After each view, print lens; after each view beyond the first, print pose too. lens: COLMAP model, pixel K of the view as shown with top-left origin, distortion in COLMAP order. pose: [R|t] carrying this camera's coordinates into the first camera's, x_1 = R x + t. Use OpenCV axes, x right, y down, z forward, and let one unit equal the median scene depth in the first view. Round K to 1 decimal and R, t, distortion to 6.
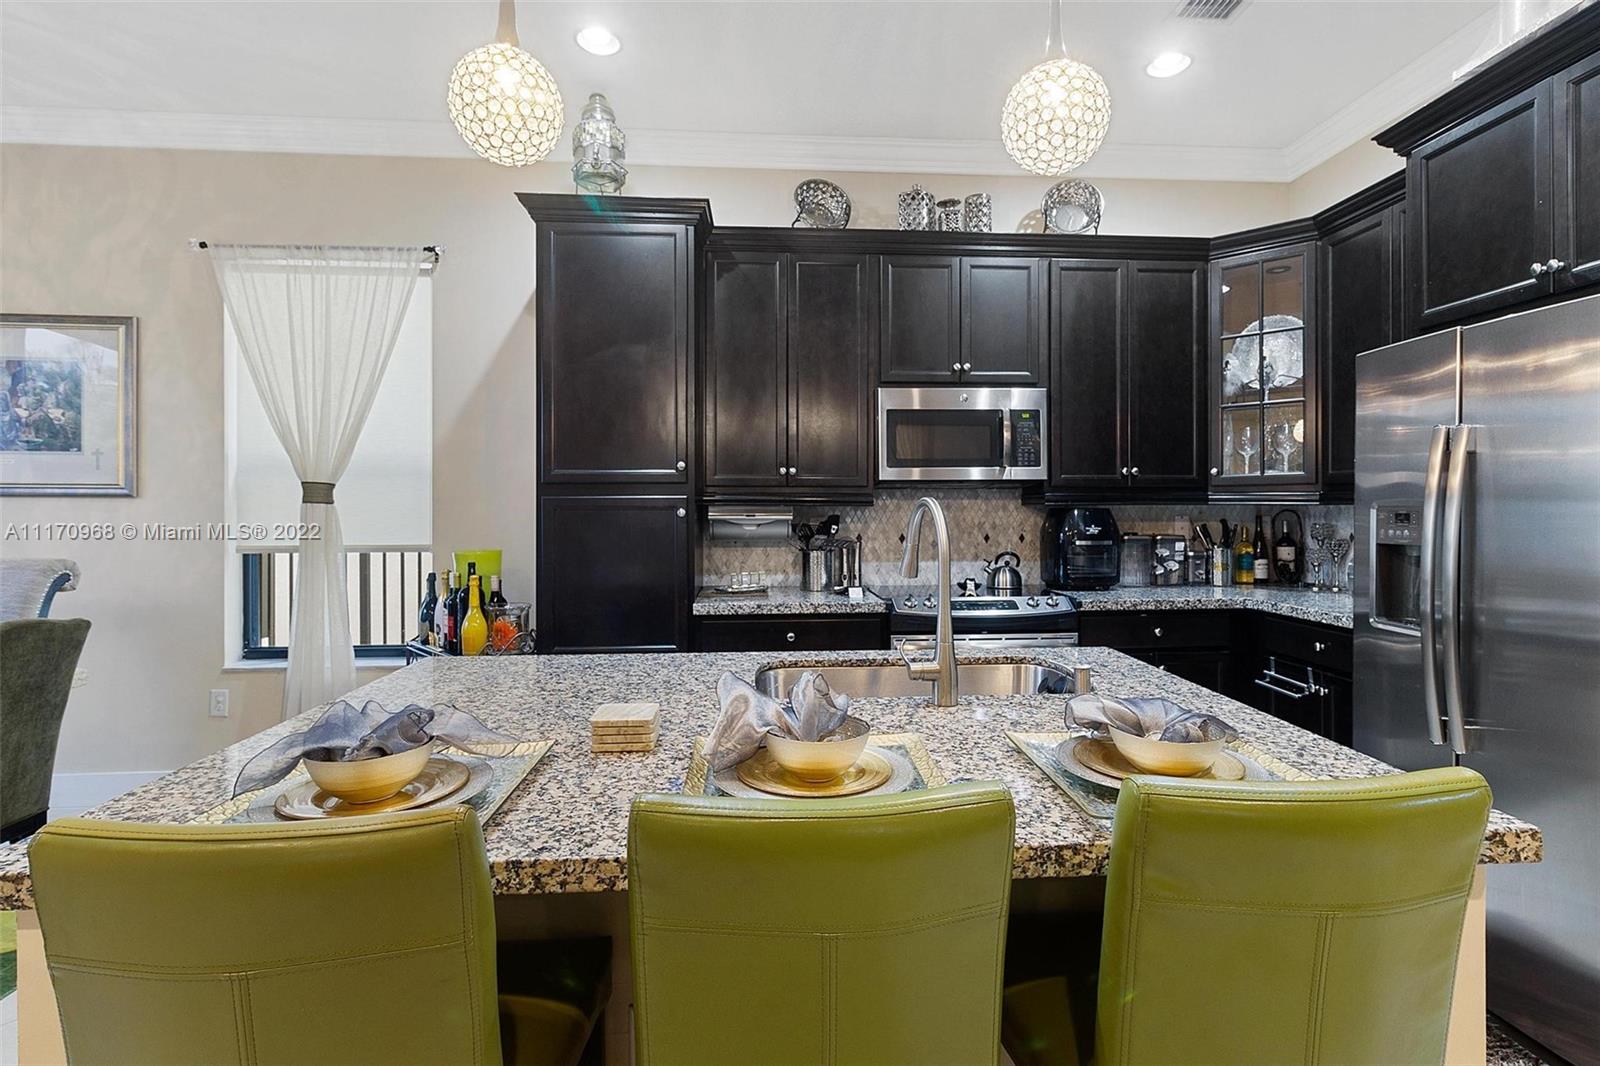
lens RADIAL K [[781.3, 0, 812.3], [0, 781.3, 510.2], [0, 0, 1]] dist [0.003701, -0.000111]
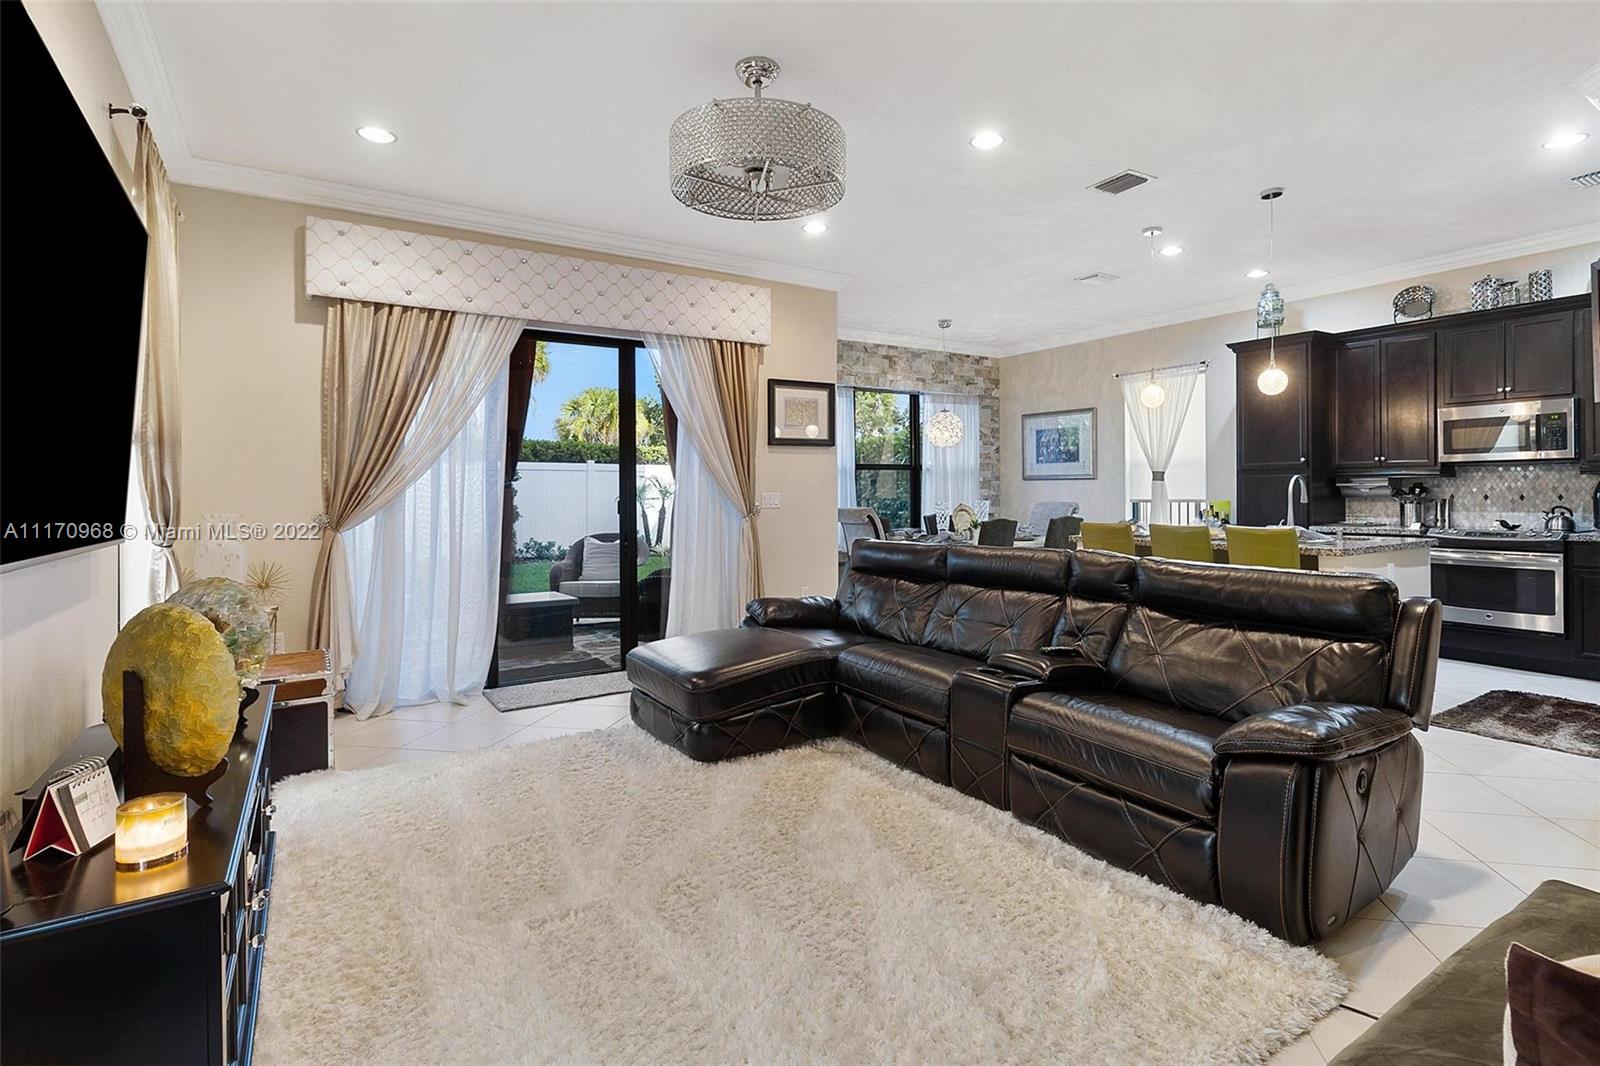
lens RADIAL K [[796.3, 0, 806.3], [0, 796.3, 494.8], [0, 0, 1]] dist [0.002343, 0.000736]
pose [[0.480506, 0.000570, -0.876991, 0.926082], [0.005802, 0.999976, 0.003828, 0.018218], [0.876972, -0.006928, 0.480491, -1.036894]]
